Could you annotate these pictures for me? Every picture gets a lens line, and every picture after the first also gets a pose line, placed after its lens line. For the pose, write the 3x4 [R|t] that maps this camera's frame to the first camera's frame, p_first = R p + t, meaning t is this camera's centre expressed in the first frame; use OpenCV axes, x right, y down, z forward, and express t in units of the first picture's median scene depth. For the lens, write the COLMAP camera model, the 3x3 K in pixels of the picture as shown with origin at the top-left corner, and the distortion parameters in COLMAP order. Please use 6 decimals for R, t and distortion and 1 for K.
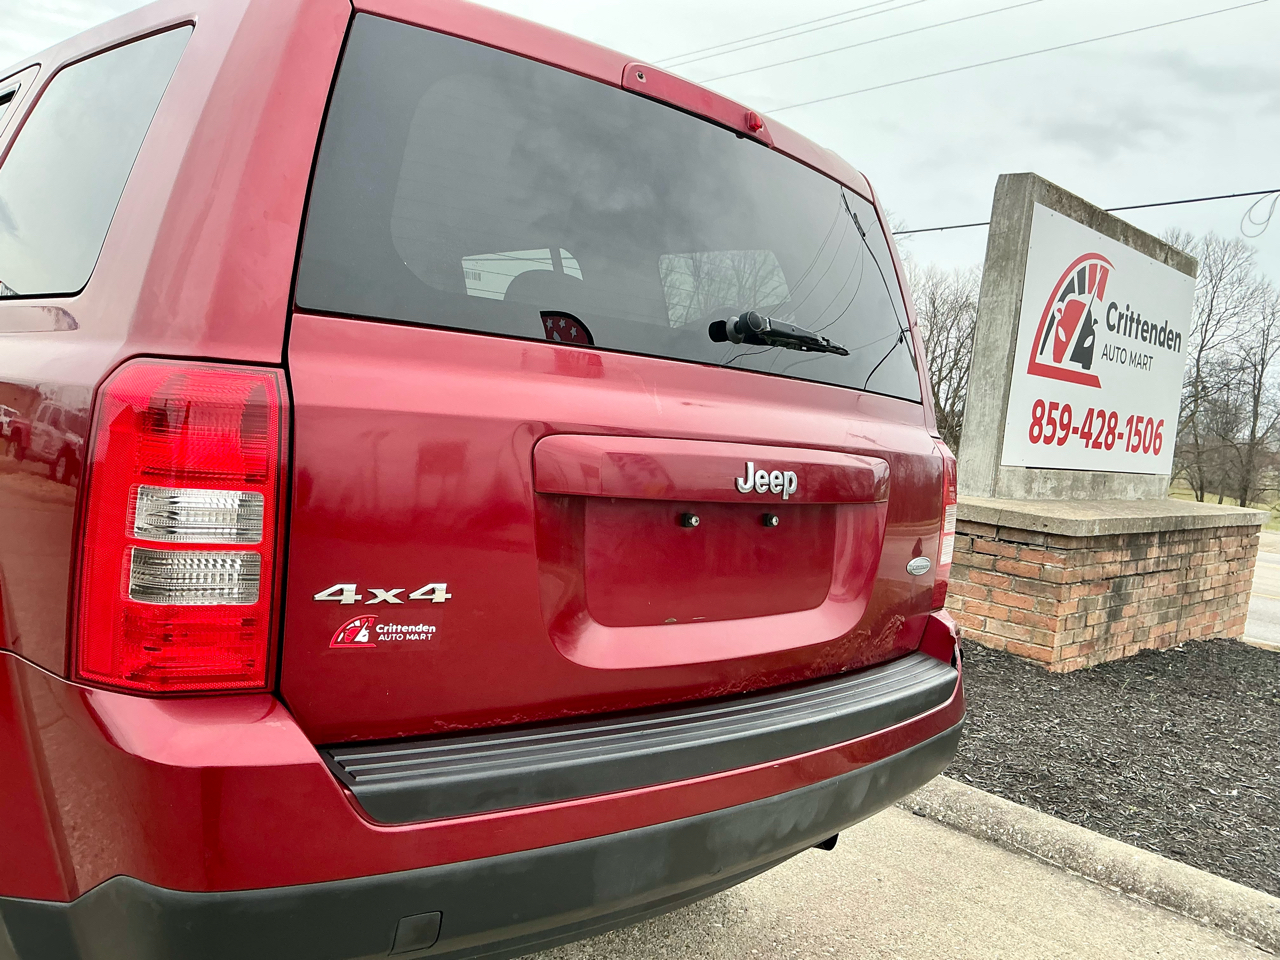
lens RADIAL K [[1072.1, 0, 637.6], [0, 1072.1, 476.2], [0, 0, 1]] dist [0.043282, -0.108662]
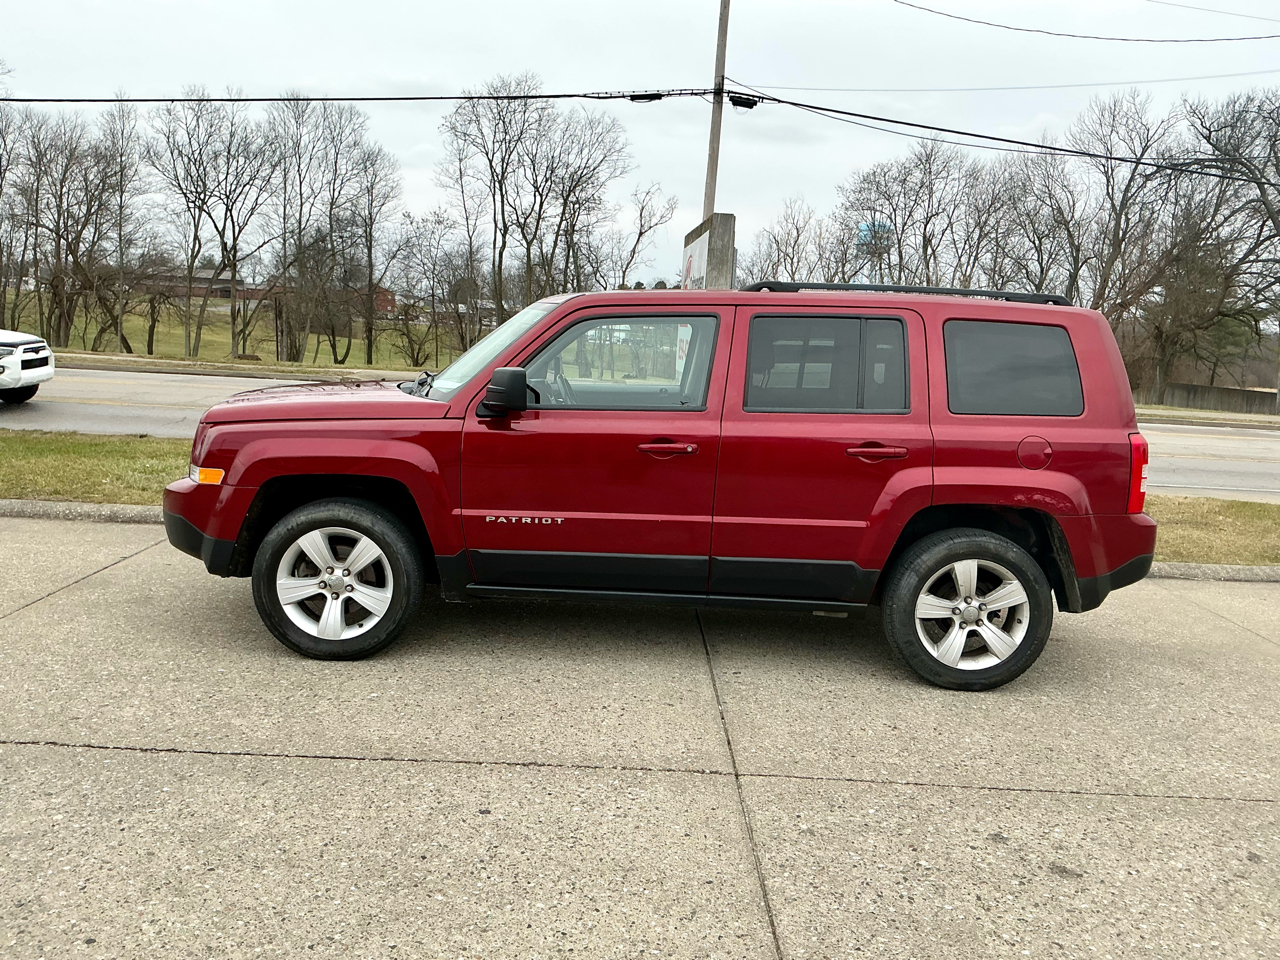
lens RADIAL K [[1072.1, 0, 643.5], [0, 1072.1, 475.0], [0, 0, 1]] dist [0.043282, -0.108662]
pose [[0.687178, -0.168310, 0.706723, -1.011078], [0.066201, 0.983253, 0.169796, -0.170173], [-0.723466, -0.069894, 0.686813, -0.110286]]
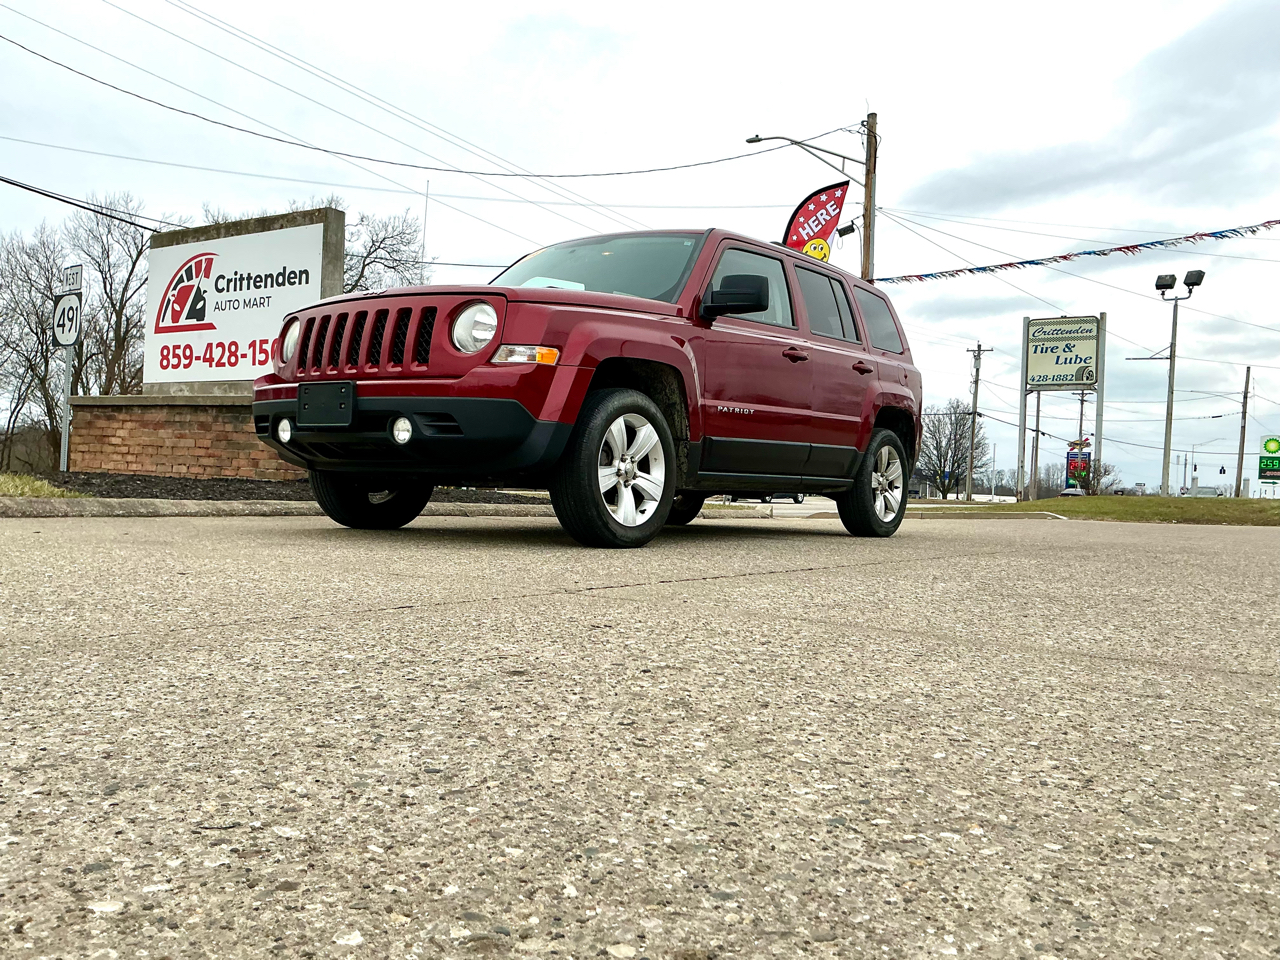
lens RADIAL K [[1072.1, 0, 638.7], [0, 1072.1, 483.2], [0, 0, 1]] dist [0.043282, -0.108662]
pose [[0.168561, -0.102097, -0.980389, 2.382444], [-0.104241, 0.987197, -0.120729, 0.310592], [0.980164, 0.122547, 0.155760, 1.600212]]
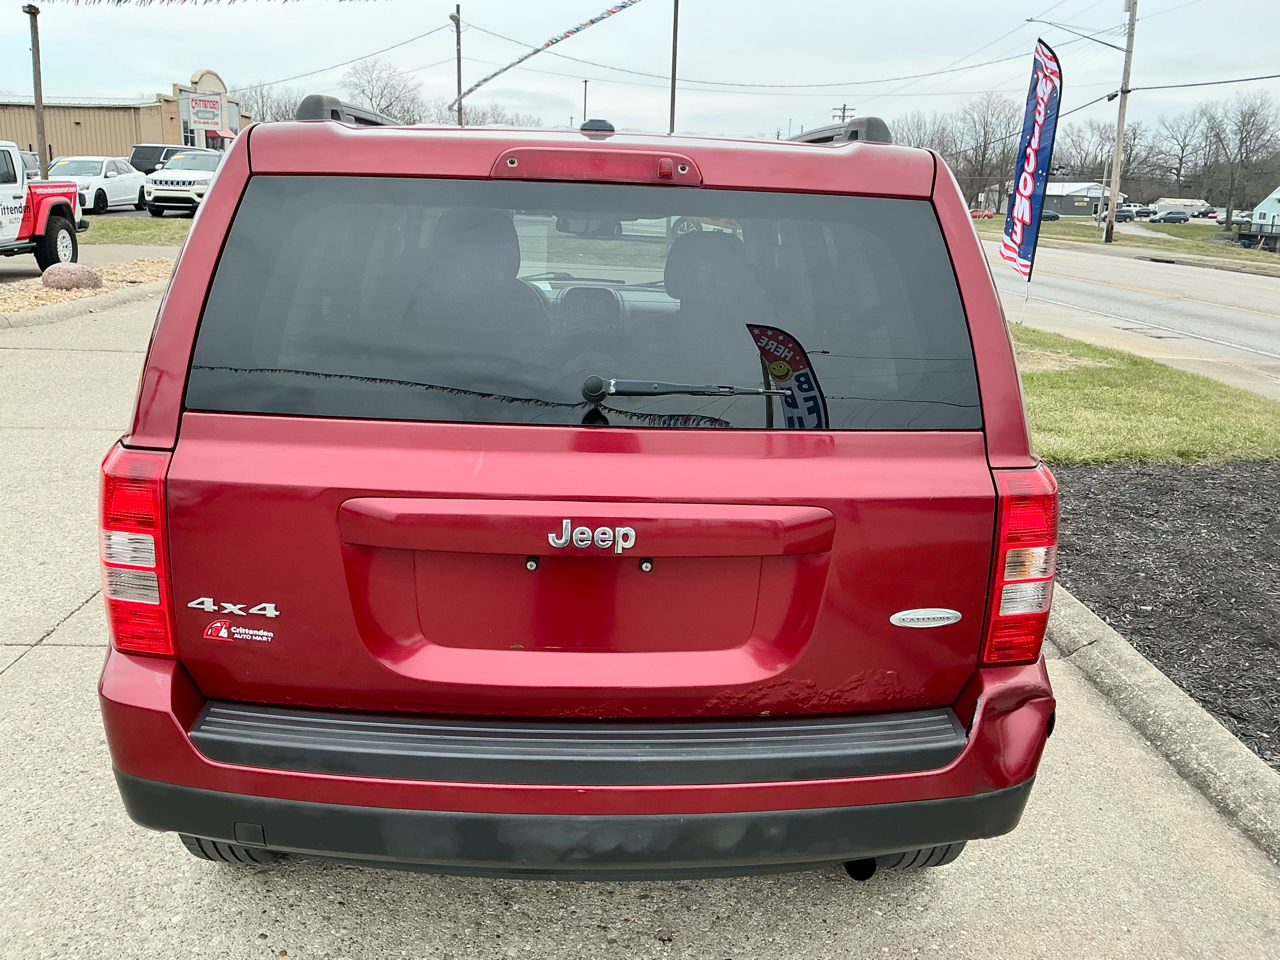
lens RADIAL K [[1072.1, 0, 640.9], [0, 1072.1, 476.9], [0, 0, 1]] dist [0.043282, -0.108662]
pose [[0.742497, 0.088554, -0.663970, 0.255188], [0.003955, 0.990626, 0.136543, -0.059243], [0.669838, -0.104009, 0.735187, 0.073154]]
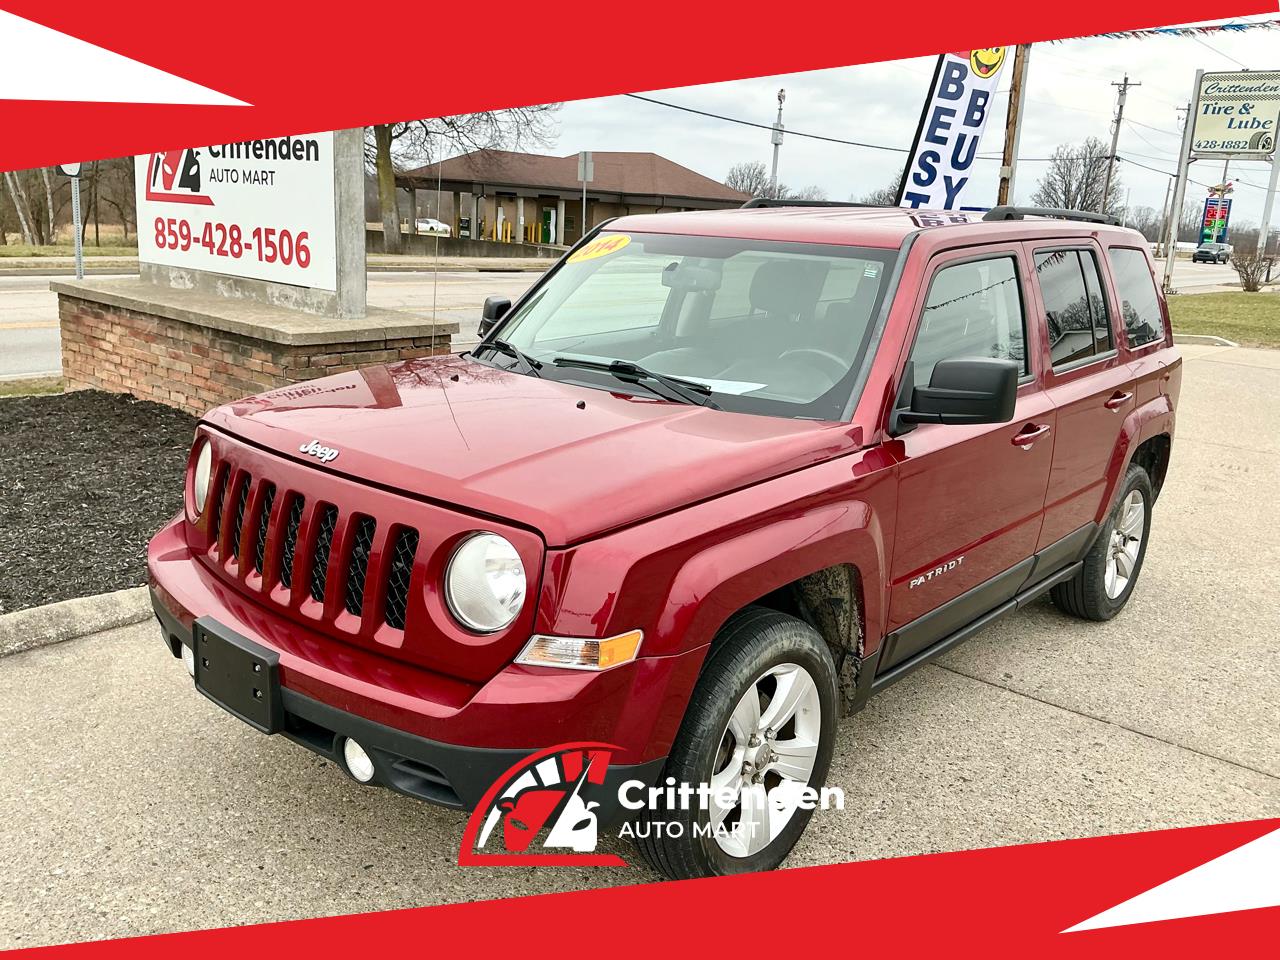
lens RADIAL K [[1072.1, 0, 630.9], [0, 1072.1, 479.3], [0, 0, 1]] dist [0.043282, -0.108662]
pose [[0.078859, 0.141640, -0.986772, 2.002418], [-0.126725, 0.983249, 0.131007, 0.006129], [0.988798, 0.114718, 0.095487, 1.602310]]
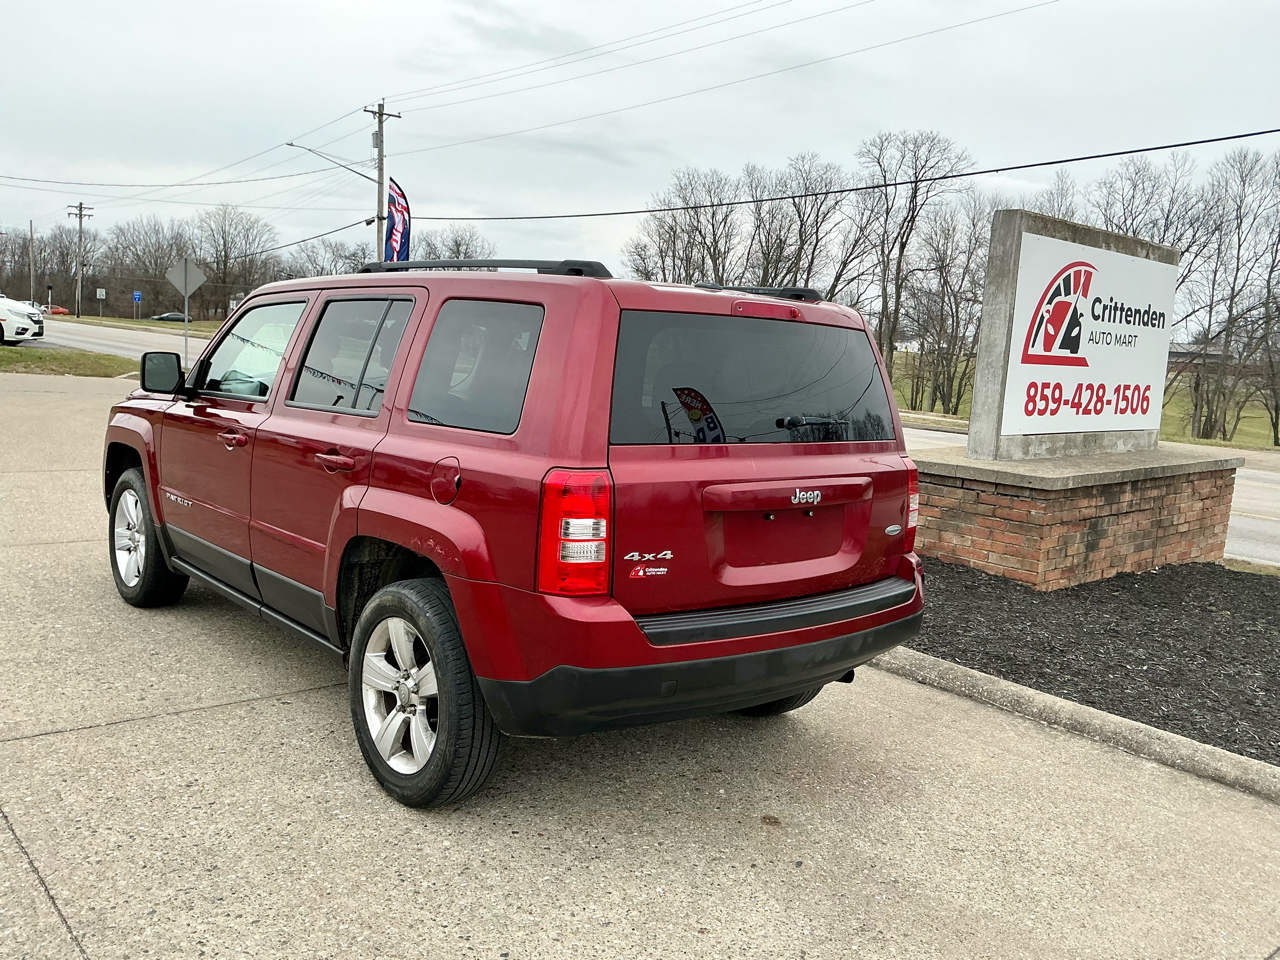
lens RADIAL K [[1072.1, 0, 635.7], [0, 1072.1, 476.0], [0, 0, 1]] dist [0.043282, -0.108662]
pose [[0.997382, -0.033412, -0.064132, -0.022729], [0.036899, 0.997860, 0.053989, -0.047996], [0.062191, -0.056214, 0.996480, -0.333704]]
